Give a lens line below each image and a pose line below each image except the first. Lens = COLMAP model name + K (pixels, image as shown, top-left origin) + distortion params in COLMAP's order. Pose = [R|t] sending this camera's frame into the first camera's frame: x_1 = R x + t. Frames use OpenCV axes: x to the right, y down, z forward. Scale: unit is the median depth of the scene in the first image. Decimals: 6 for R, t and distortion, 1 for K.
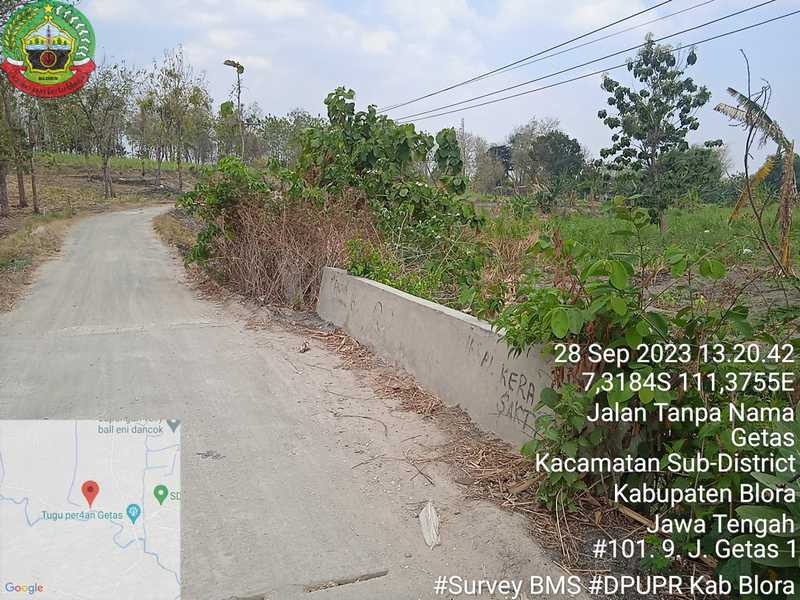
lens RADIAL K [[658.7, 0, 394.6], [0, 658.7, 306.8], [0, 0, 1]] dist [0.052867, -0.050066]
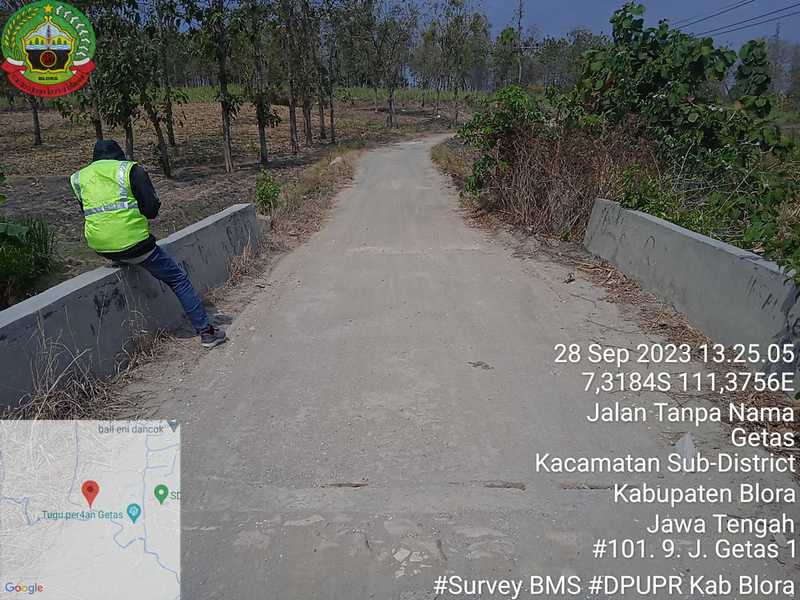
lens RADIAL K [[658.7, 0, 401.0], [0, 658.7, 303.0], [0, 0, 1]] dist [0.052867, -0.050066]
pose [[0.926079, 0.080668, -0.368606, 0.000981], [-0.043657, 0.993226, 0.107682, 0.000513], [0.374796, -0.083630, 0.923328, -0.020946]]
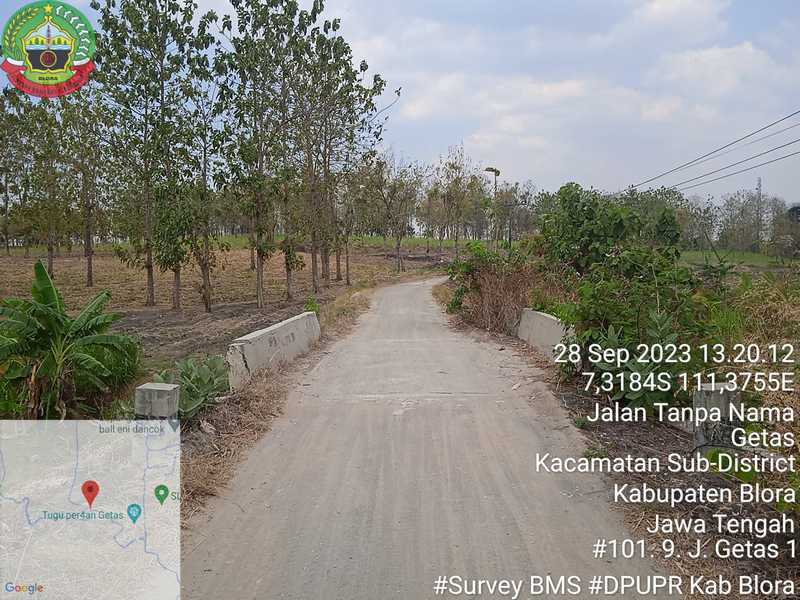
lens RADIAL K [[658.7, 0, 408.8], [0, 658.7, 330.0], [0, 0, 1]] dist [0.052867, -0.050066]
pose [[0.926332, 0.015038, -0.376407, 0.123860], [-0.041982, 0.997100, -0.063481, 0.055067], [0.374361, 0.074607, 0.924277, -0.309722]]
